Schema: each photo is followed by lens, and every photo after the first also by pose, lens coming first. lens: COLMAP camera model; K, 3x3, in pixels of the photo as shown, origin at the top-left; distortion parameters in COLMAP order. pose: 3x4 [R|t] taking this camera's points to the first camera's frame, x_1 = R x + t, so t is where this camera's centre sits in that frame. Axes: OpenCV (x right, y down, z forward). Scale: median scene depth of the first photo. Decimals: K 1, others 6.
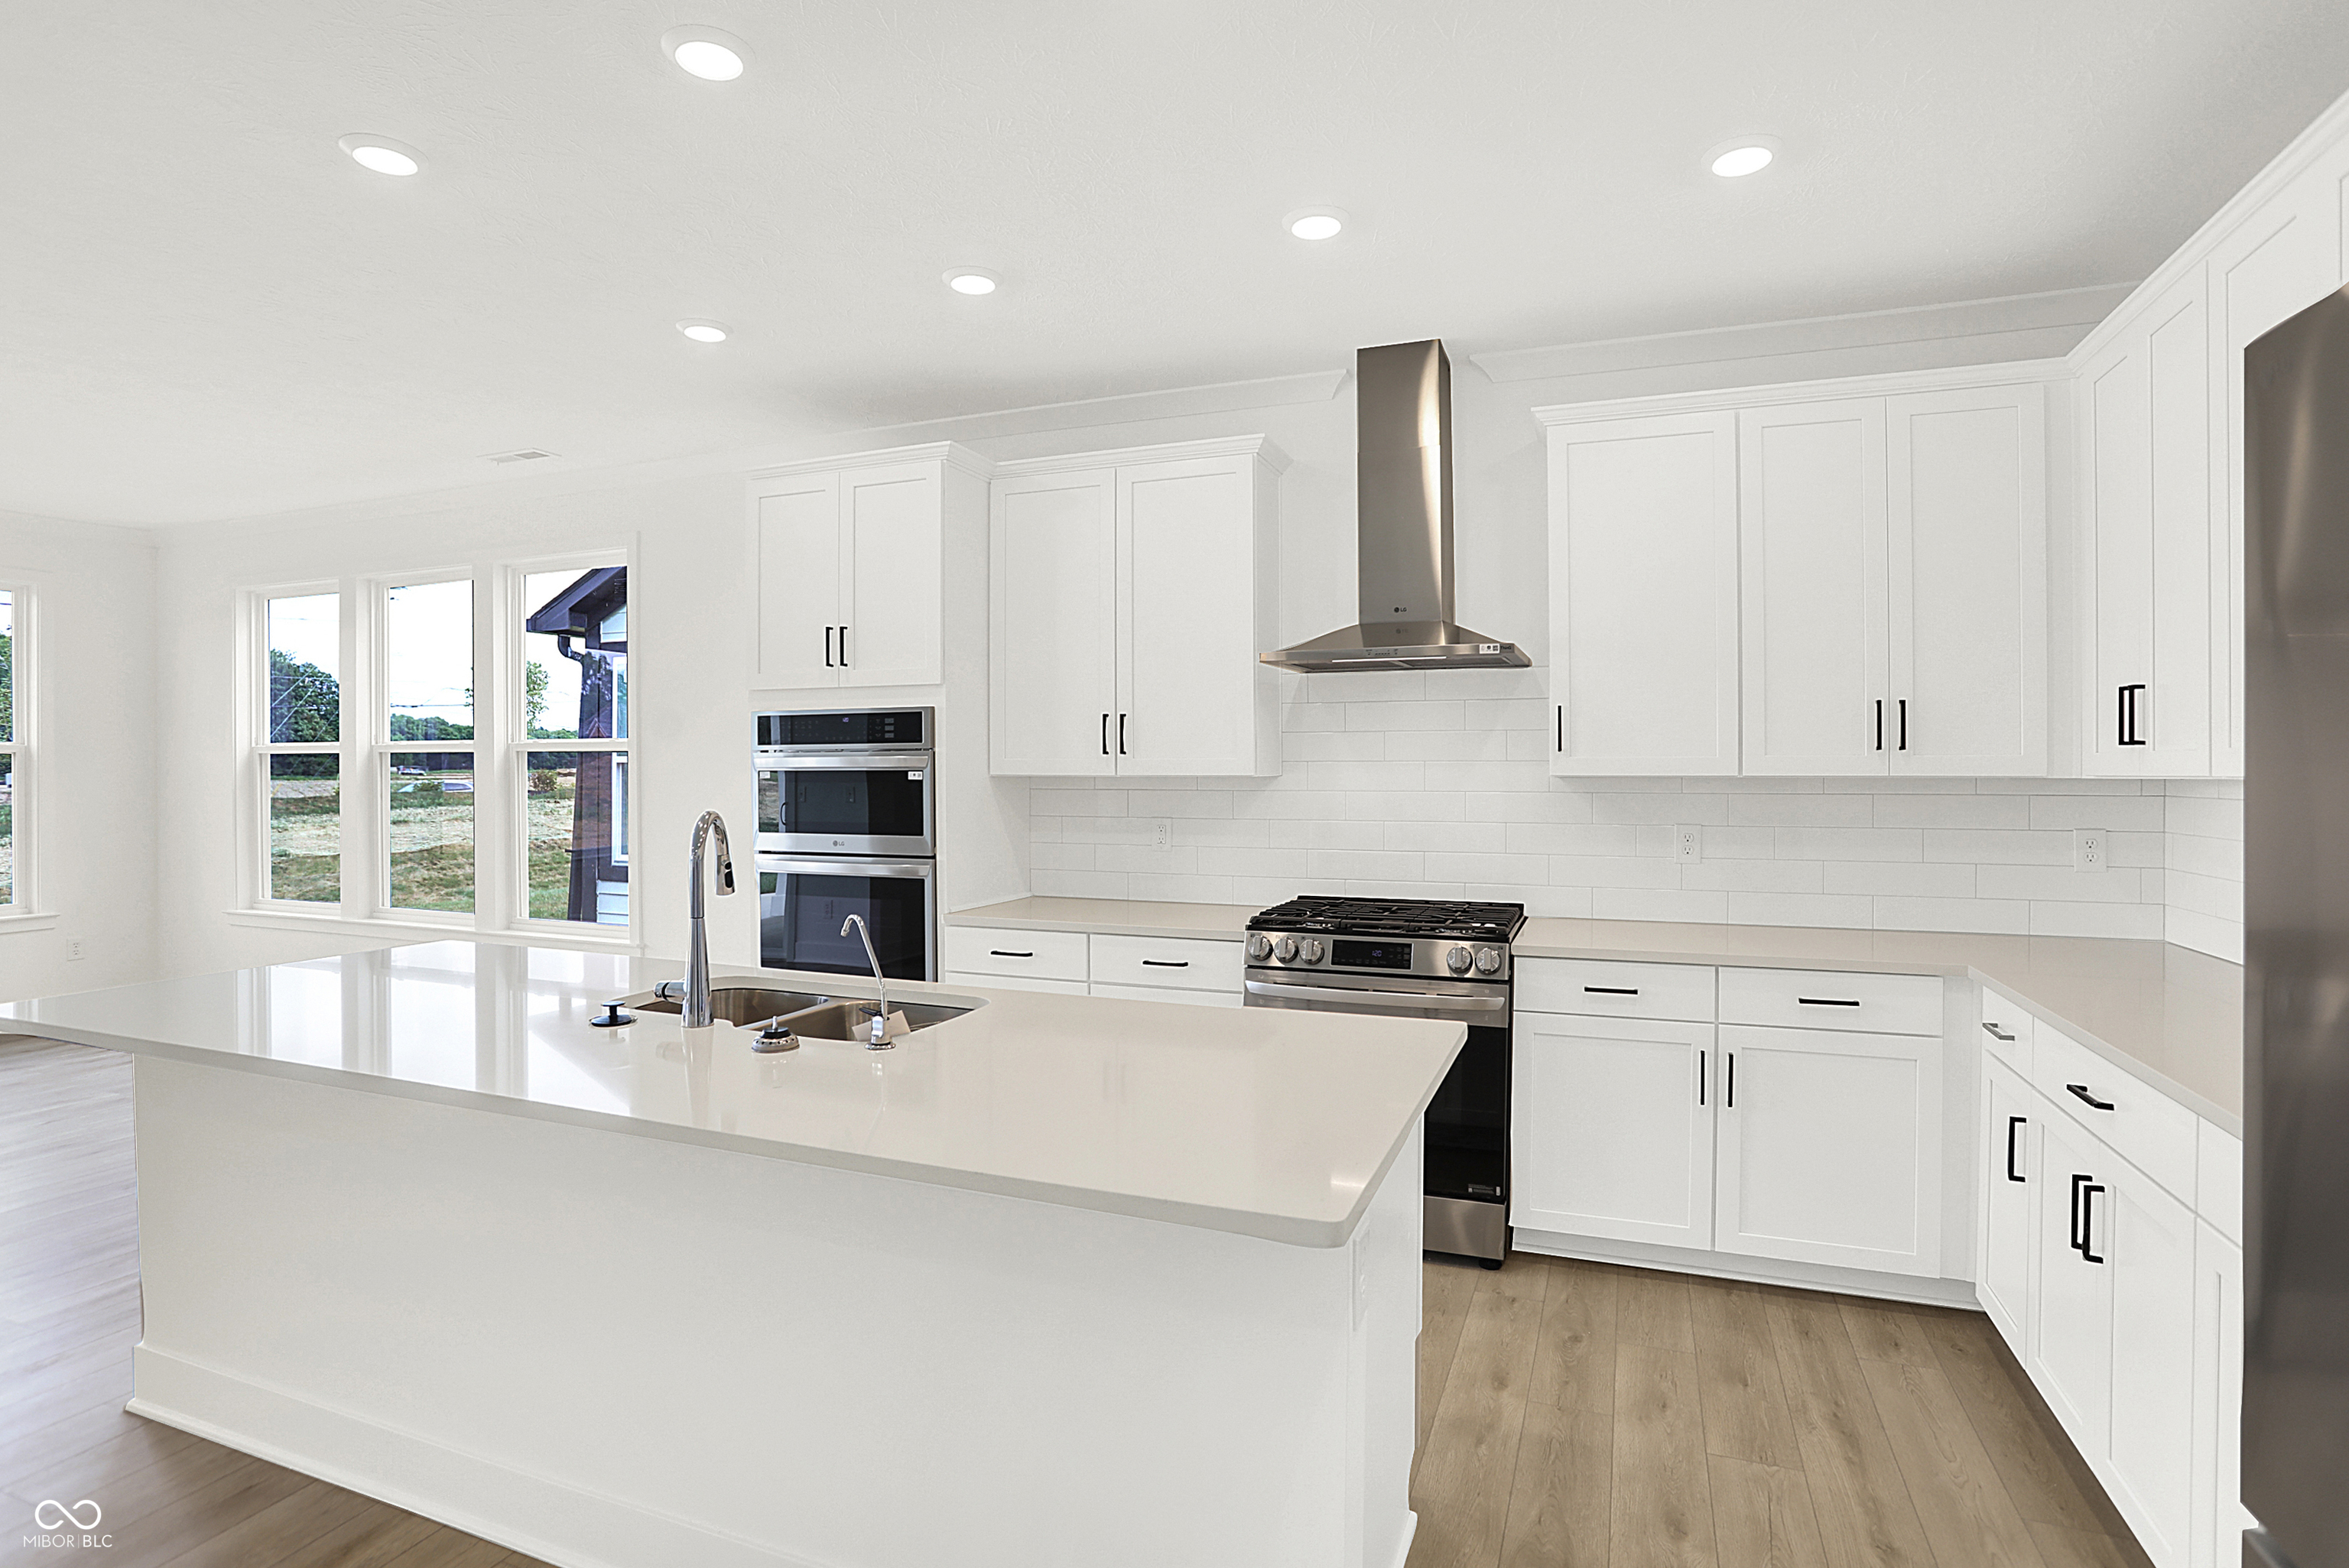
lens RADIAL K [[1169.7, 0, 1171.9], [0, 1169.7, 765.7], [0, 0, 1]] dist [-0.059189, 0.024673]
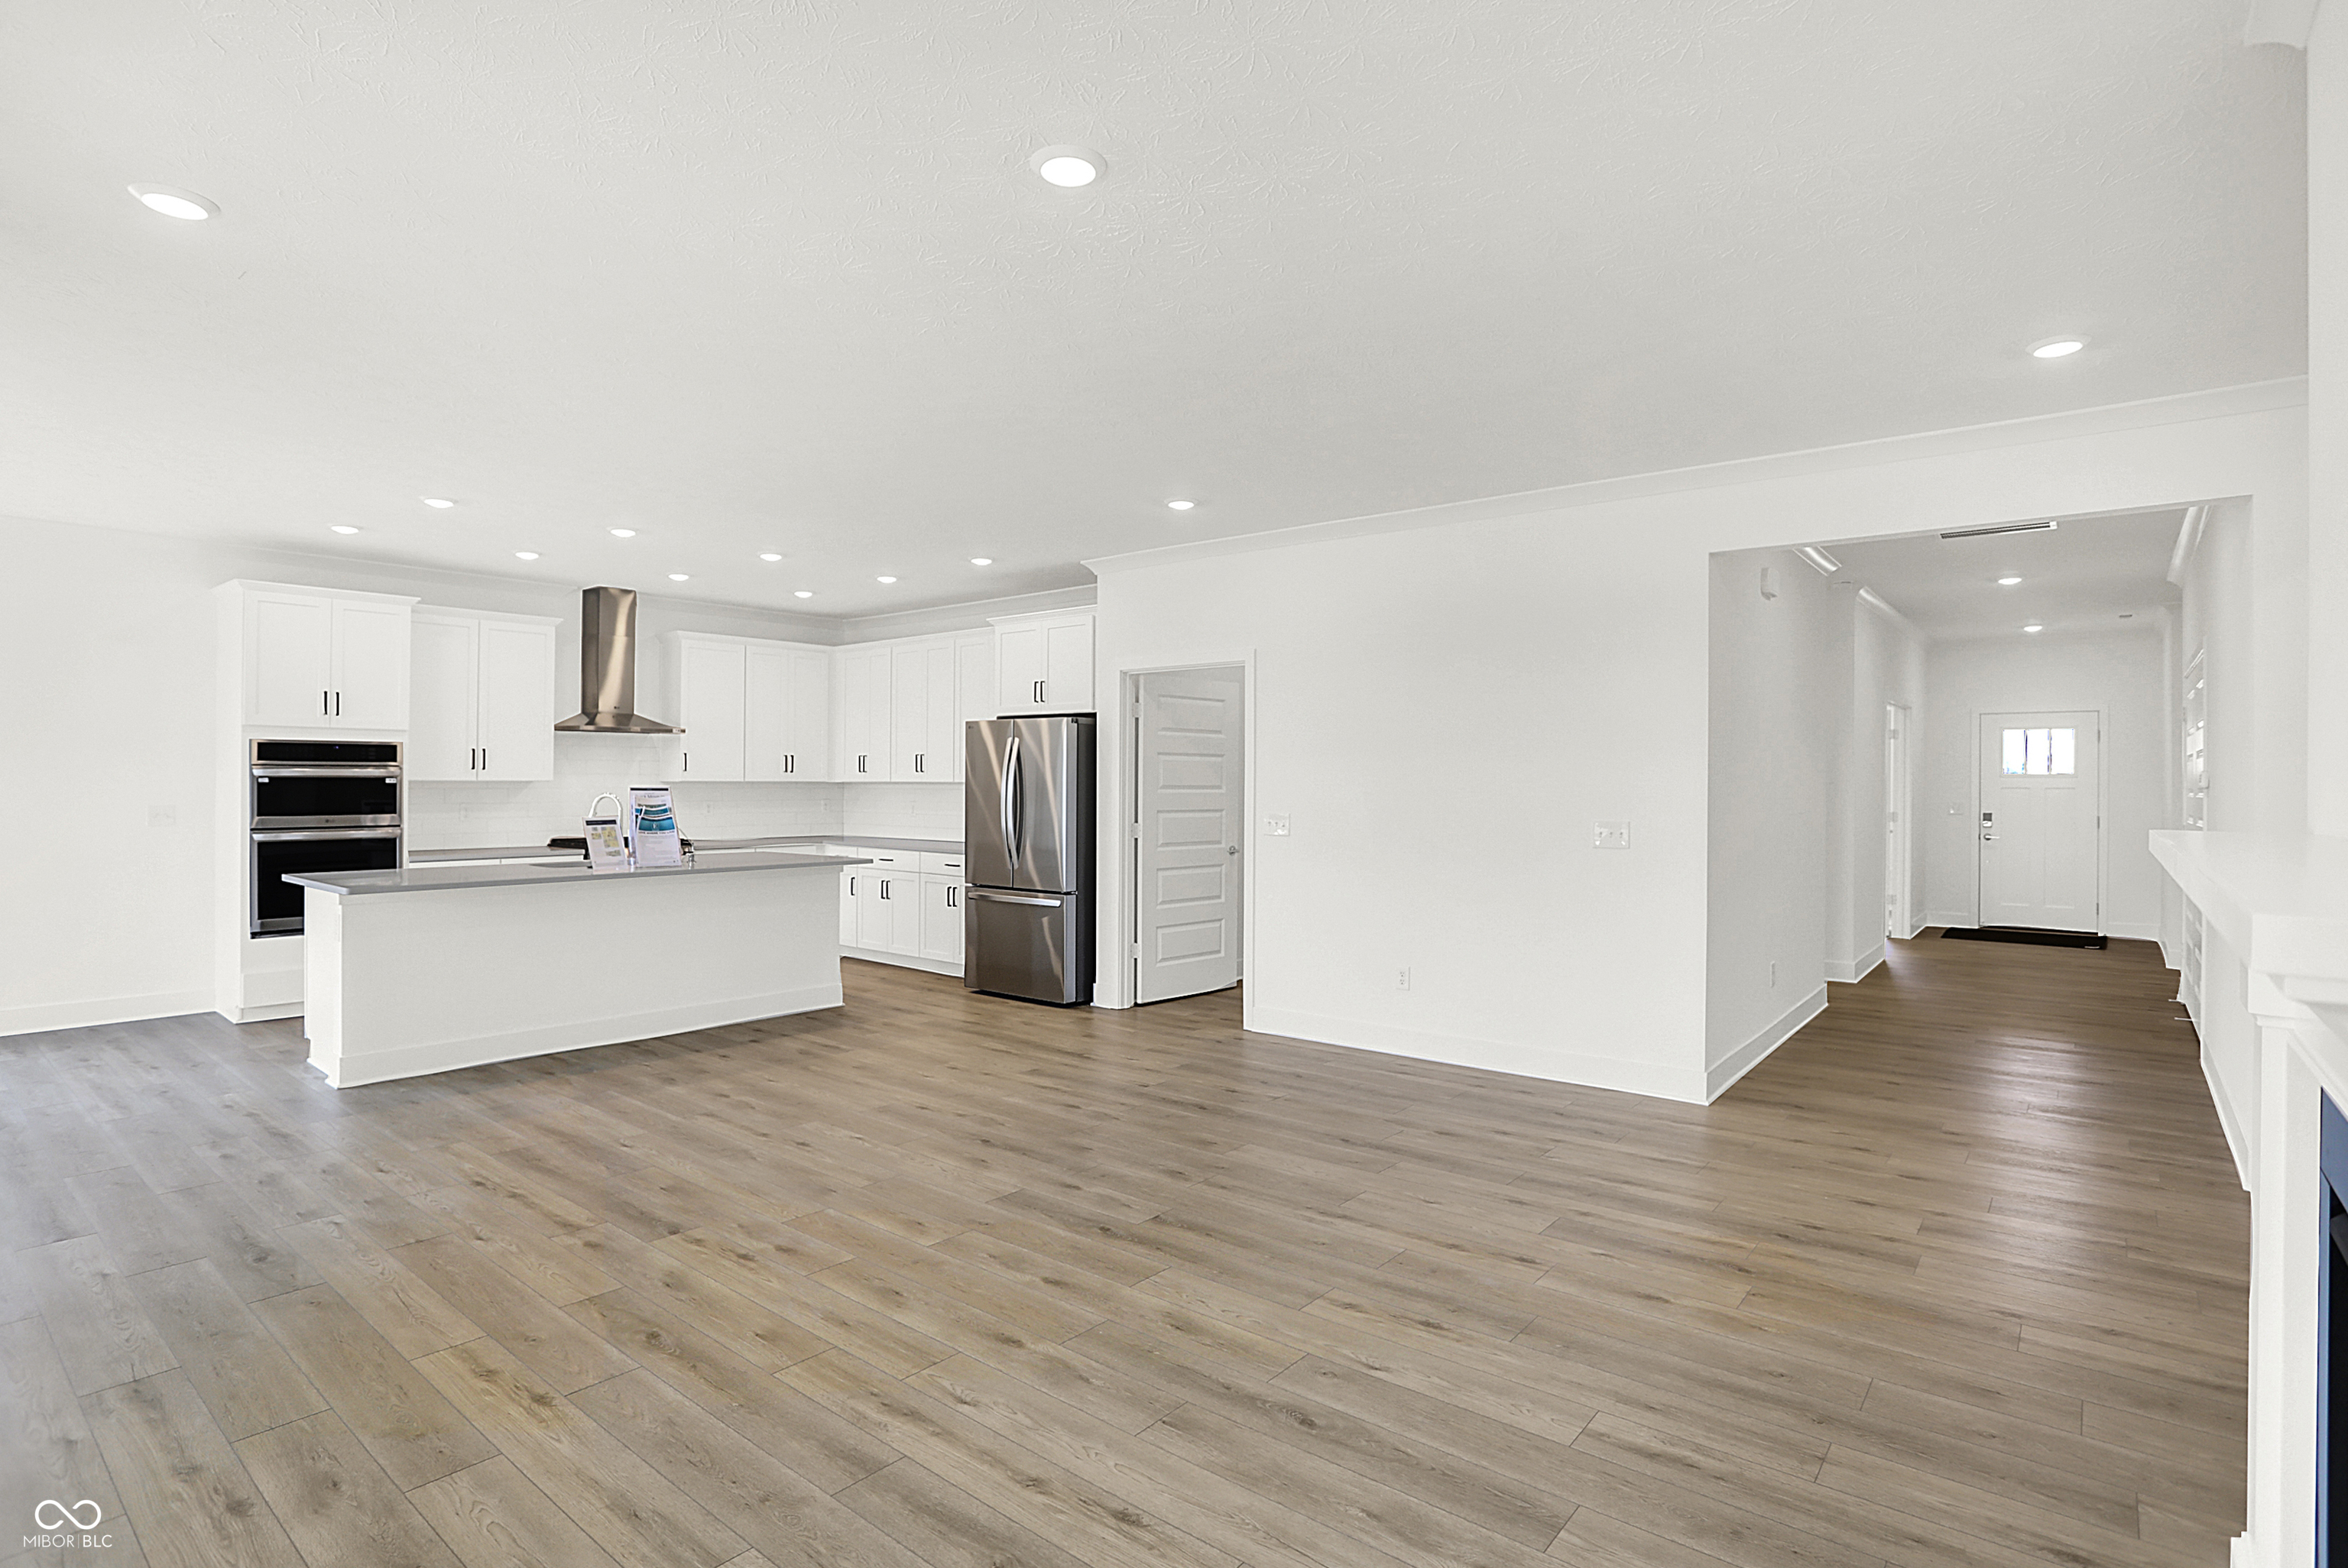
lens RADIAL K [[1176.9, 0, 1174.0], [0, 1176.9, 784.0], [0, 0, 1]] dist [-0.065804, 0.025083]
pose [[0.304176, -0.002008, 0.952614, -1.604723], [-0.011069, 0.999923, 0.005642, -0.009748], [-0.952551, -0.012260, 0.304131, -0.706113]]
